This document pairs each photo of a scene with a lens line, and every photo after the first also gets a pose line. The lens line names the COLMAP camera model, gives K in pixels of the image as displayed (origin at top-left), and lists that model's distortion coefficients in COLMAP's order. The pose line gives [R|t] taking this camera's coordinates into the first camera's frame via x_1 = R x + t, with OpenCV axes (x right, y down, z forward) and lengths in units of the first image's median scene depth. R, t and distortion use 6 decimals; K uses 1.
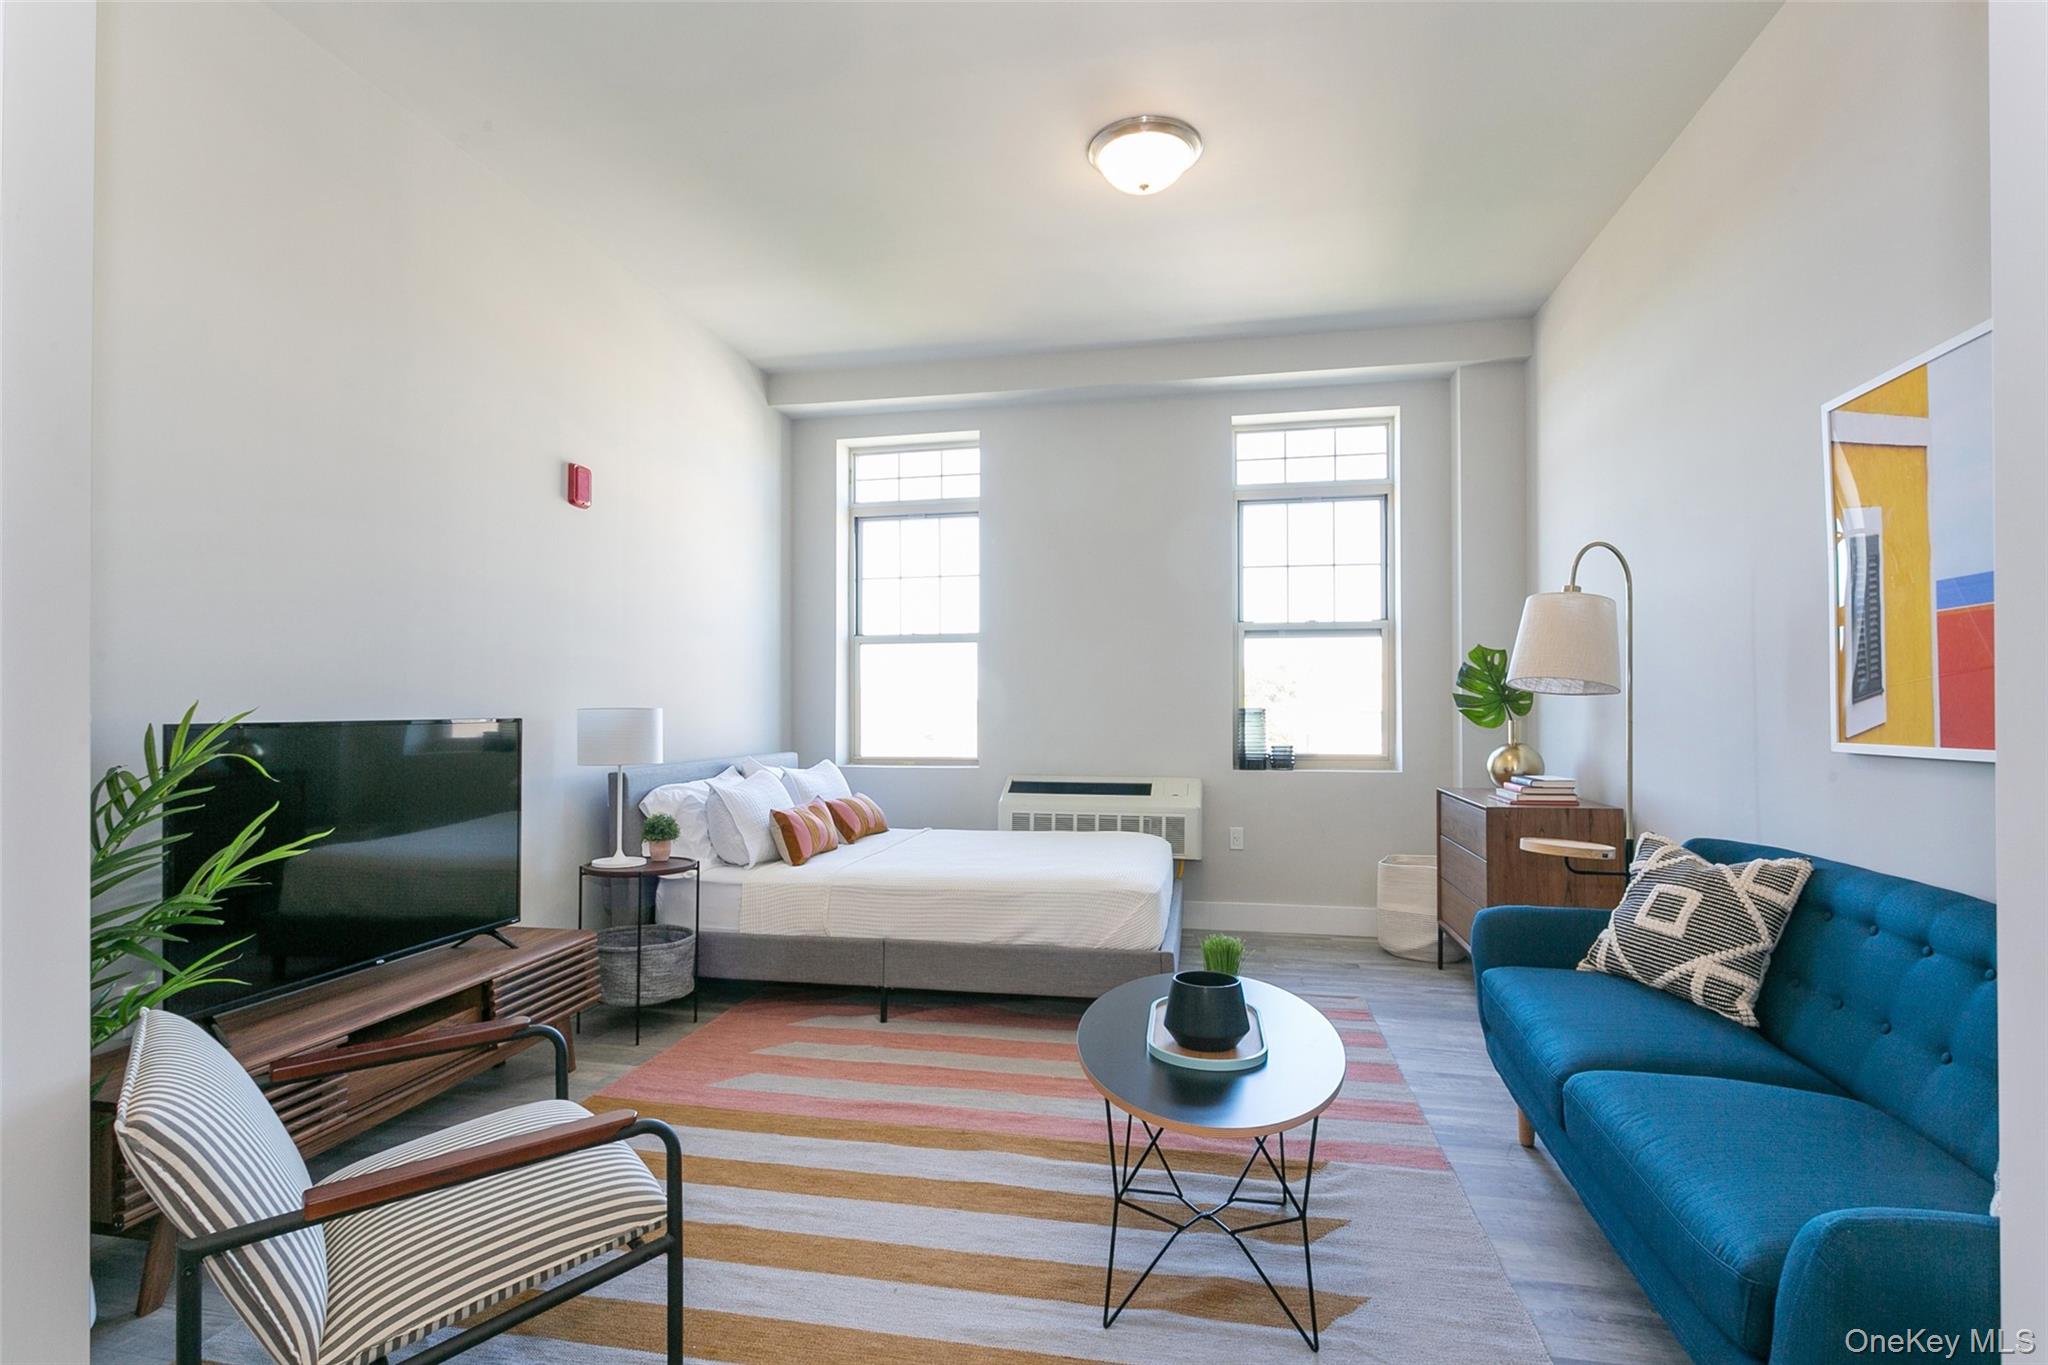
lens RADIAL K [[1020.7, 0, 1024.0], [0, 1020.7, 682.5], [0, 0, 1]] dist [-0.001033, 0.000544]
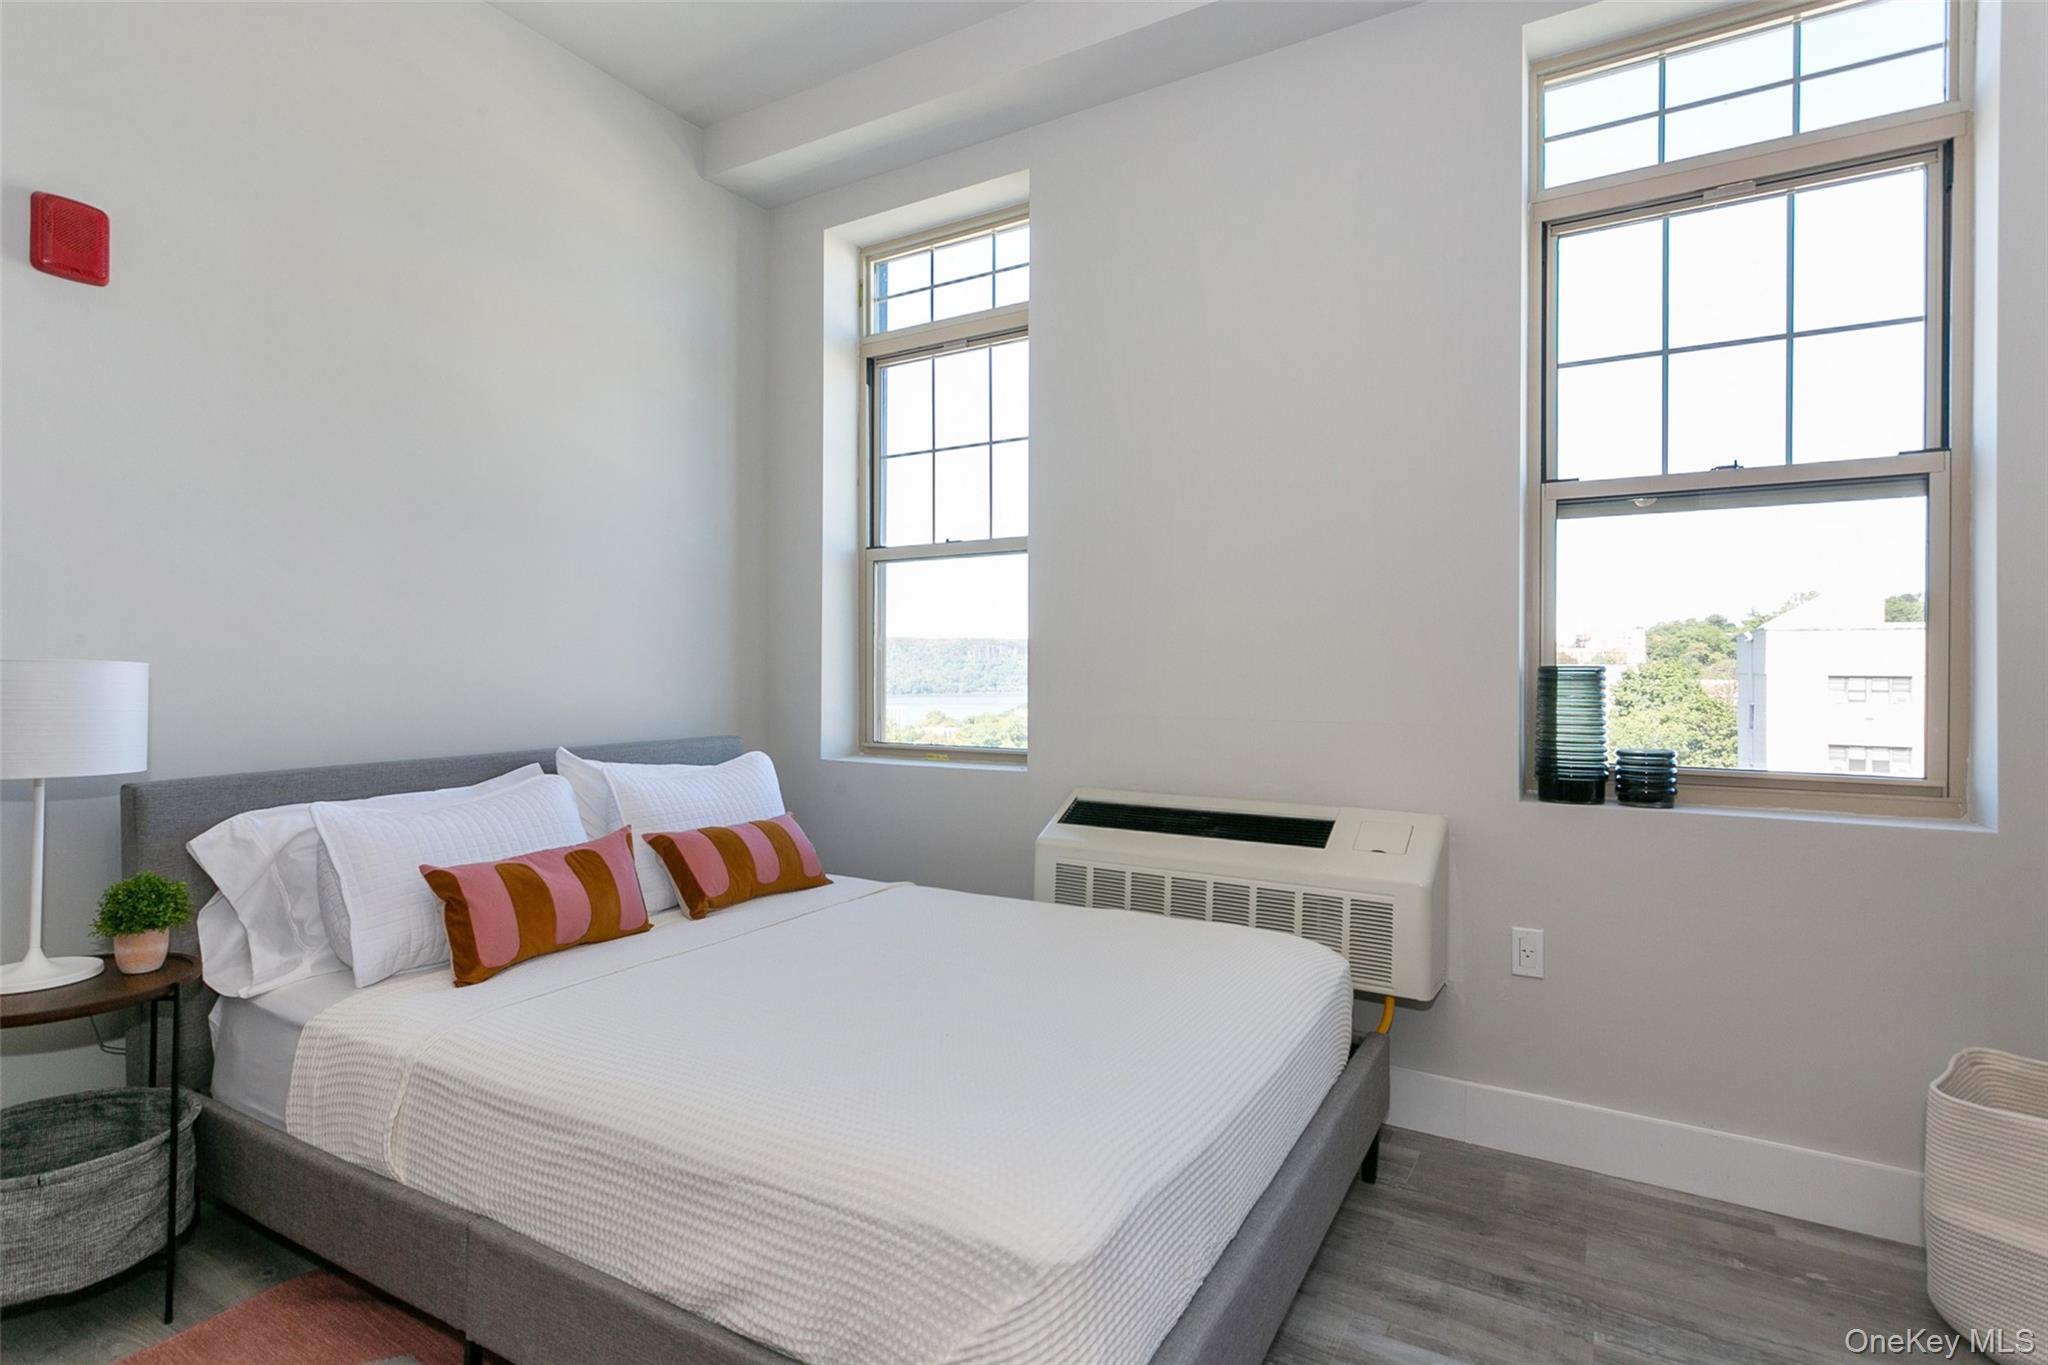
lens RADIAL K [[1020.7, 0, 1024.0], [0, 1020.7, 682.5], [0, 0, 1]] dist [-0.001033, 0.000544]
pose [[0.945001, 0.006308, -0.327007, 0.140815], [0.002269, 0.999663, 0.025842, 0.020095], [0.327060, -0.025163, 0.944668, 0.486978]]
